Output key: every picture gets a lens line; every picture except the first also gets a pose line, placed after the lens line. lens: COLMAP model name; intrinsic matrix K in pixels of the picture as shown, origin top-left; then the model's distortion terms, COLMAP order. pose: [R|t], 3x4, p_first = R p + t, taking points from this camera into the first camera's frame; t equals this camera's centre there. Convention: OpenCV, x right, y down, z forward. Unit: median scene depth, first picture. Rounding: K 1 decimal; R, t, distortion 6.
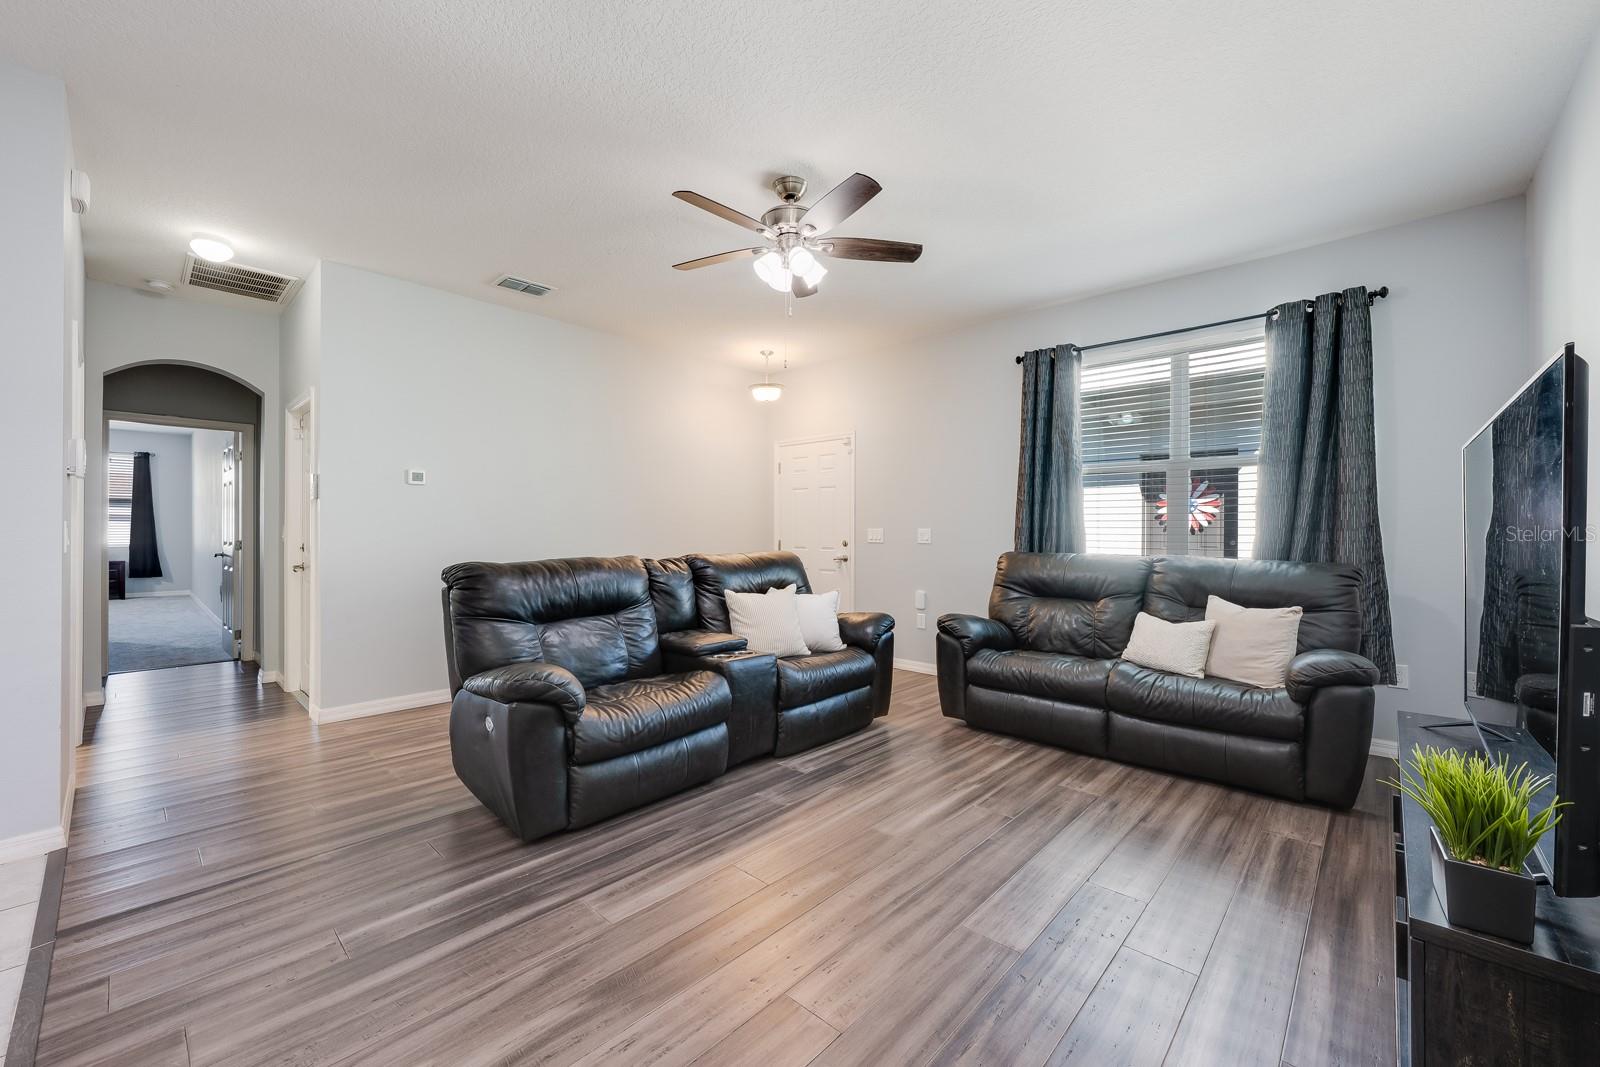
lens RADIAL K [[632.7, 0, 795.6], [0, 632.7, 531.6], [0, 0, 1]] dist [0.003469, -0.000840]
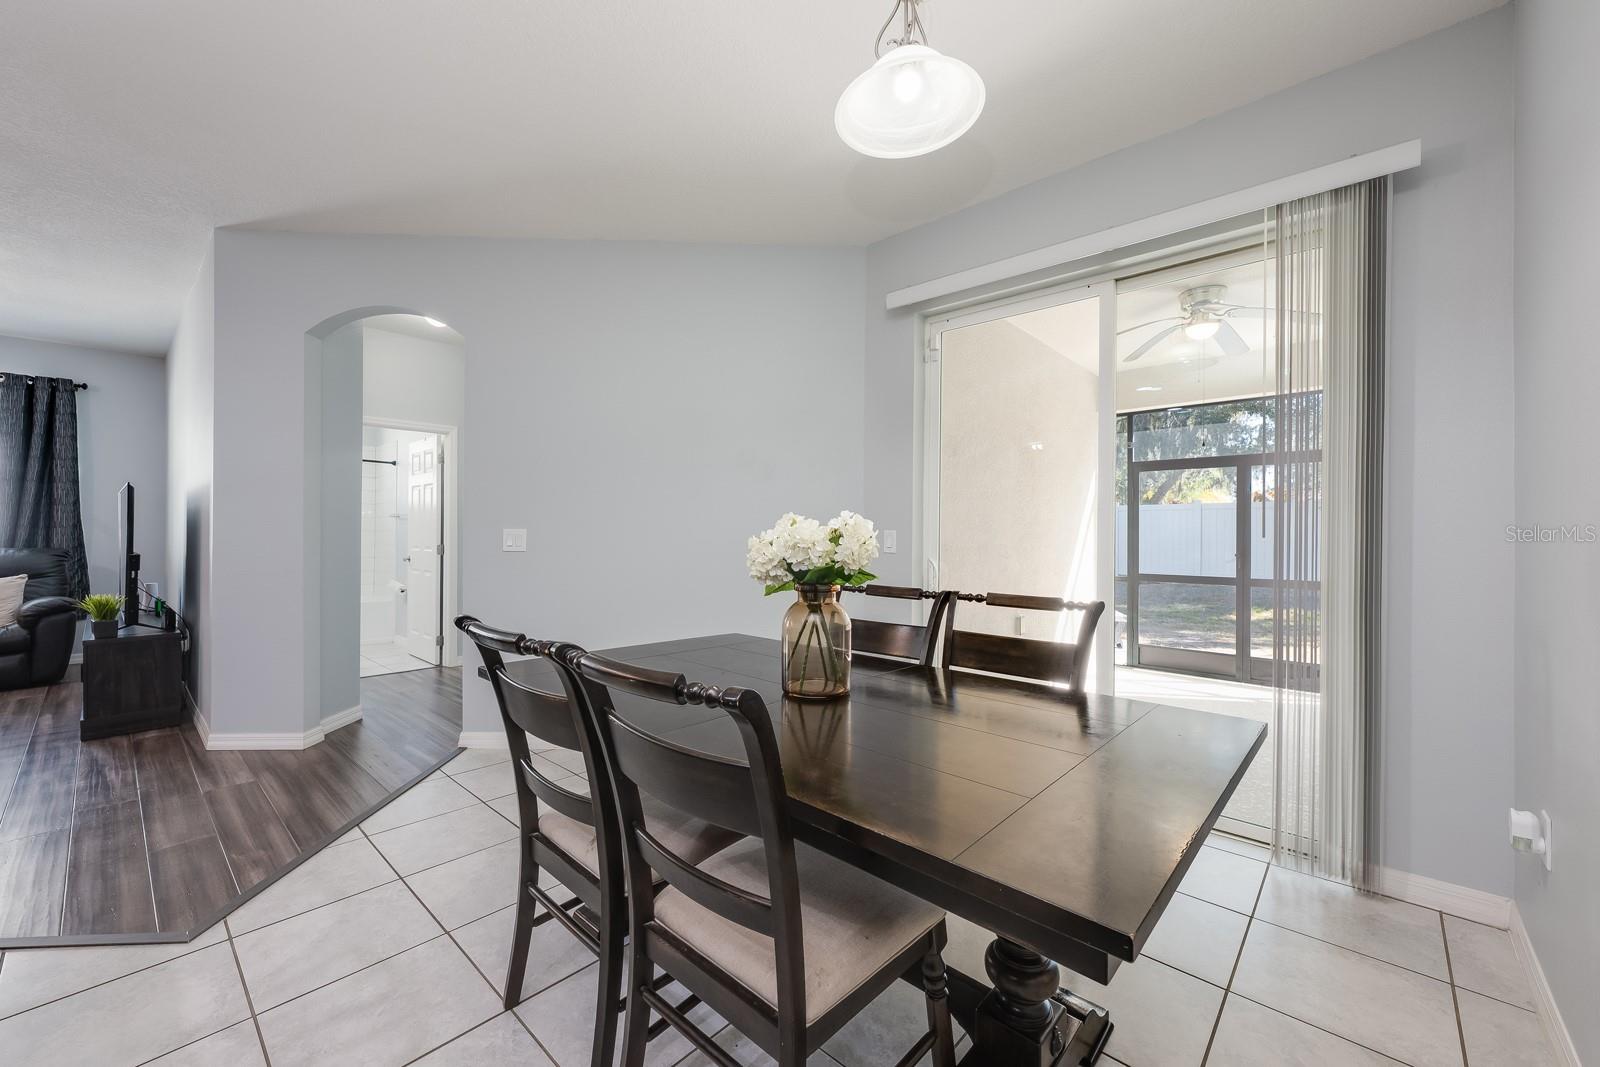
lens RADIAL K [[632.7, 0, 811.3], [0, 632.7, 533.4], [0, 0, 1]] dist [0.003469, -0.000840]
pose [[-0.017260, -0.004546, 0.999841, -0.792841], [-0.006389, 0.999970, 0.004436, -0.006767], [-0.999831, -0.006311, -0.017289, -0.902779]]
